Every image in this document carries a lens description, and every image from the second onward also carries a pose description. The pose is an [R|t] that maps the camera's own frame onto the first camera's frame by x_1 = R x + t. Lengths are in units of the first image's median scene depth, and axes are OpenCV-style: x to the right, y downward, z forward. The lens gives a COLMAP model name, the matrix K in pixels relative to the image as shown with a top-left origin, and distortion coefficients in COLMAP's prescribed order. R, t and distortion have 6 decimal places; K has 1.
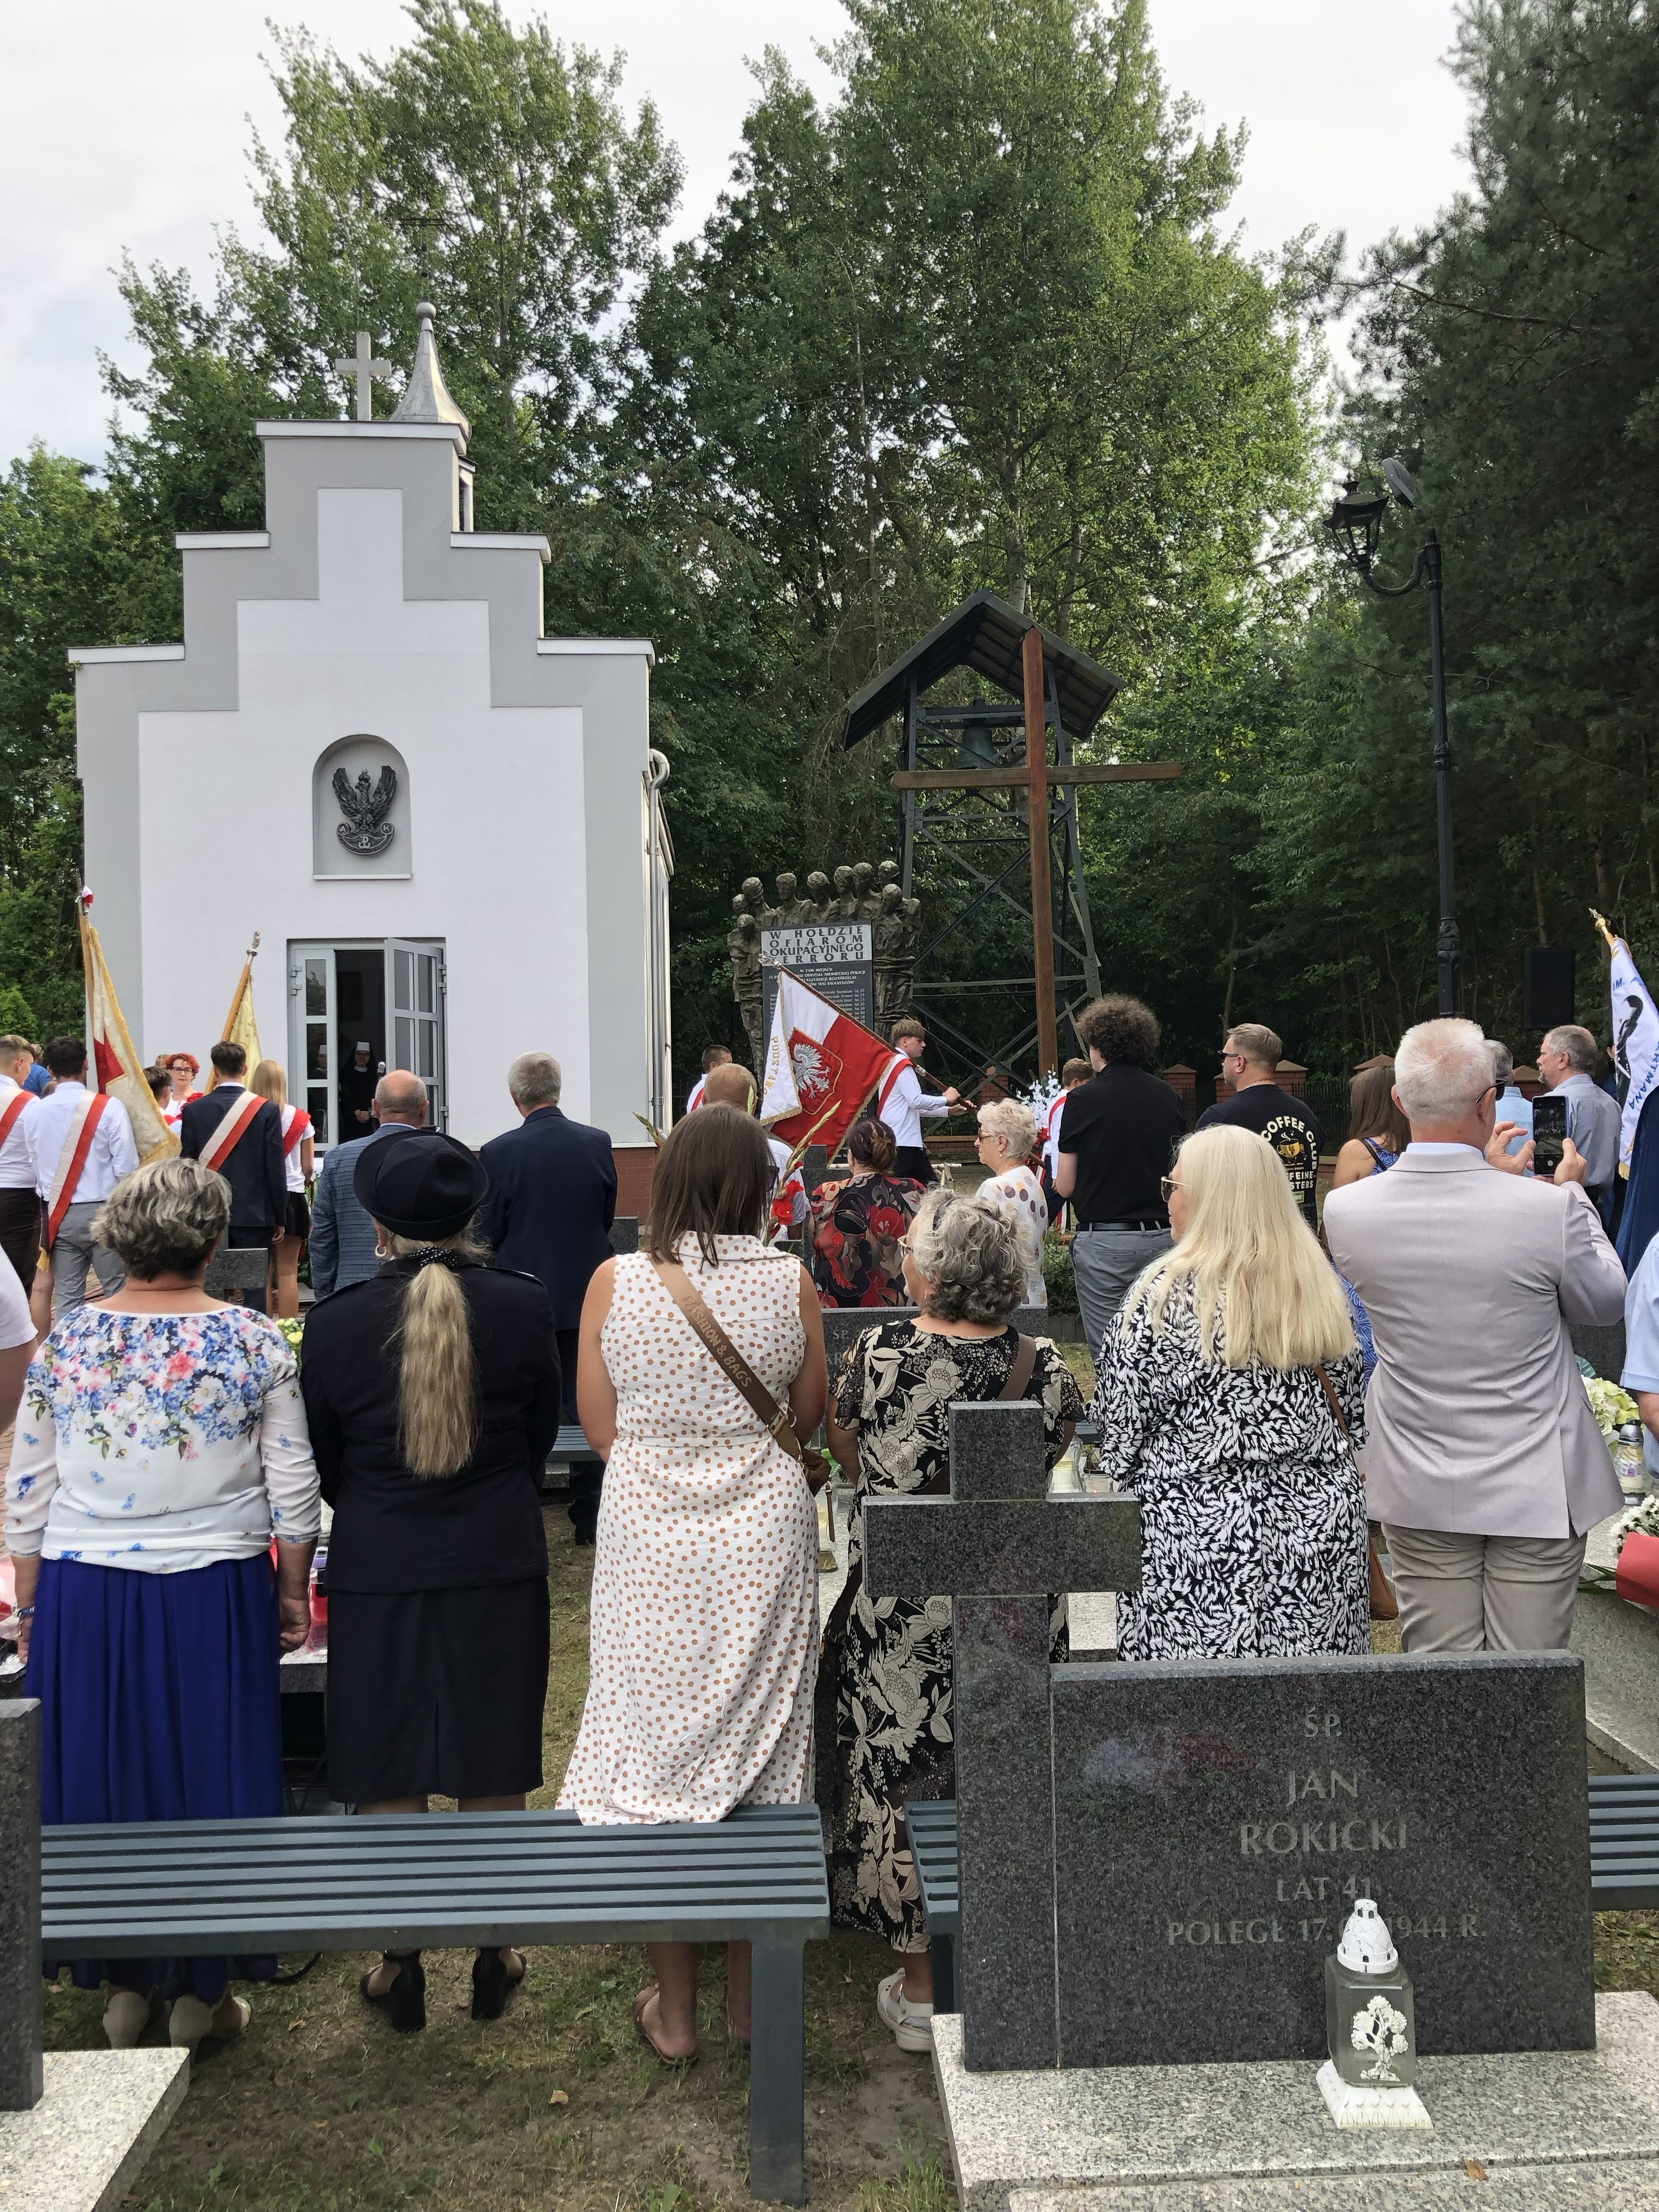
lens RADIAL K [[1658.0, 0, 855.4], [0, 1658.0, 1076.5], [0, 0, 1]] dist [0.052851, -0.027181]
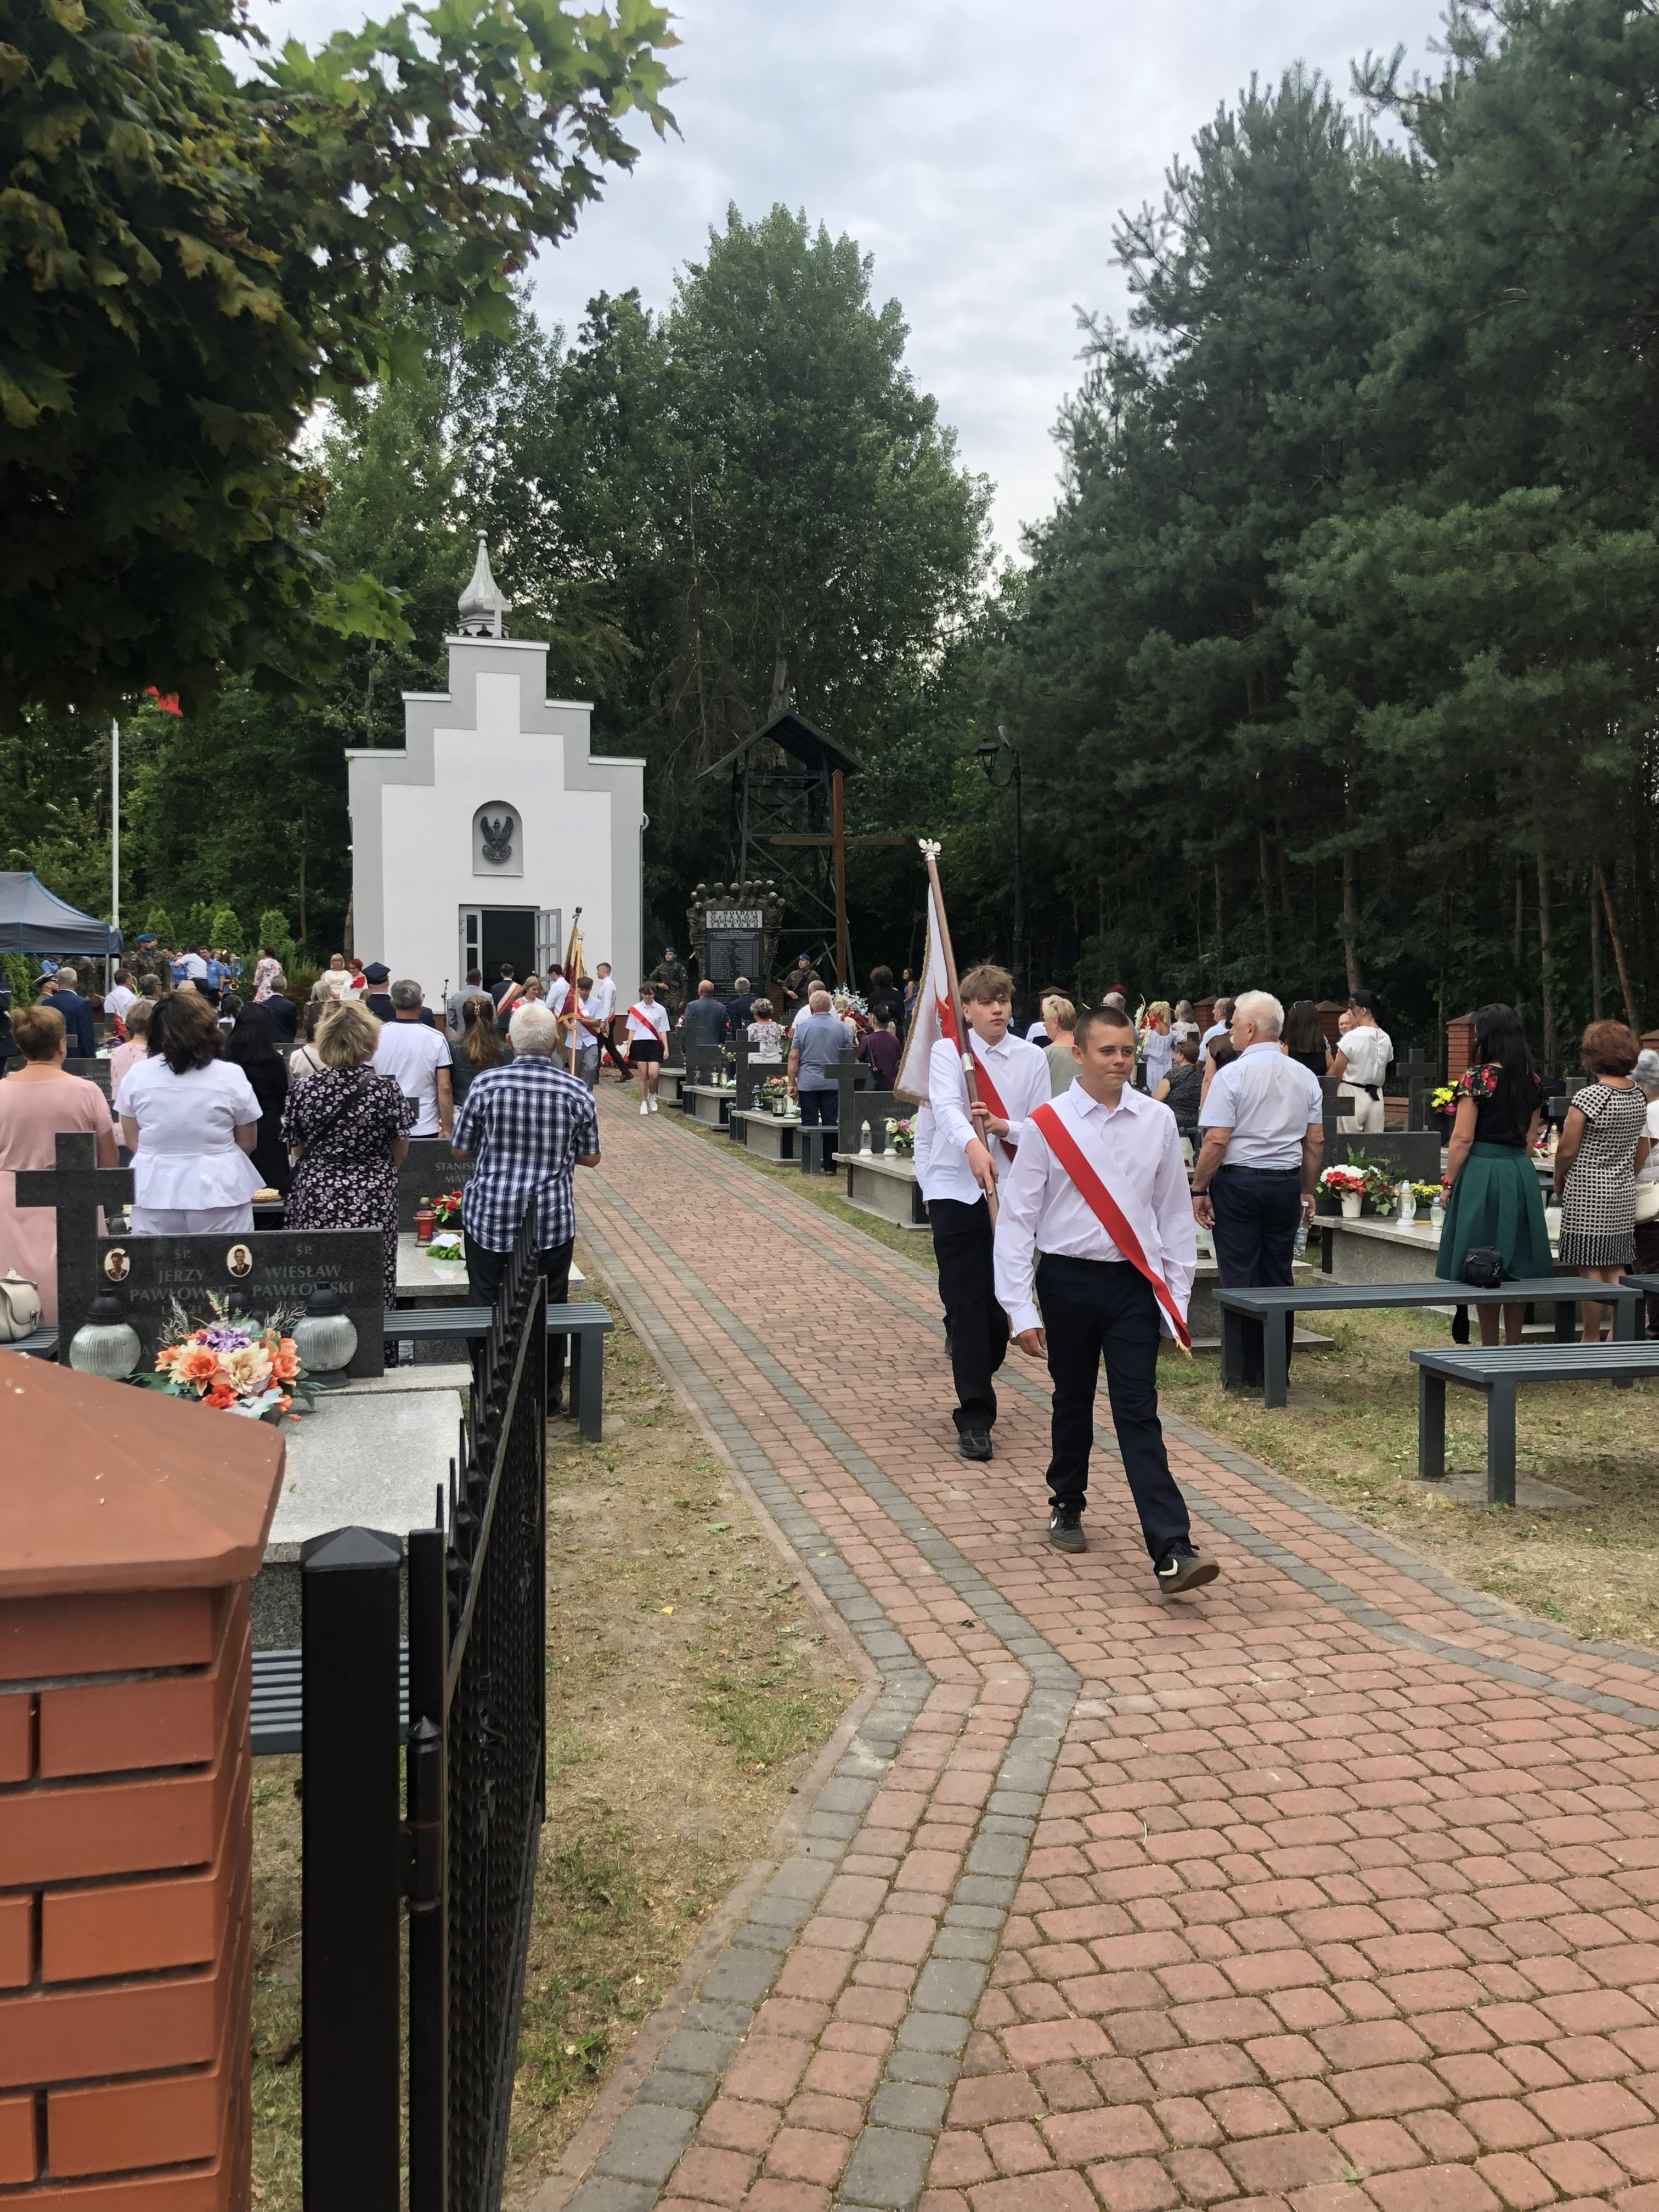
lens RADIAL K [[1658.0, 0, 844.3], [0, 1658.0, 1086.3], [0, 0, 1]] dist [0.052851, -0.027181]
pose [[0.980506, 0.014771, 0.195935, -0.276284], [-0.025204, 0.998388, 0.050861, 0.019136], [-0.194868, -0.054807, 0.979297, -1.007133]]
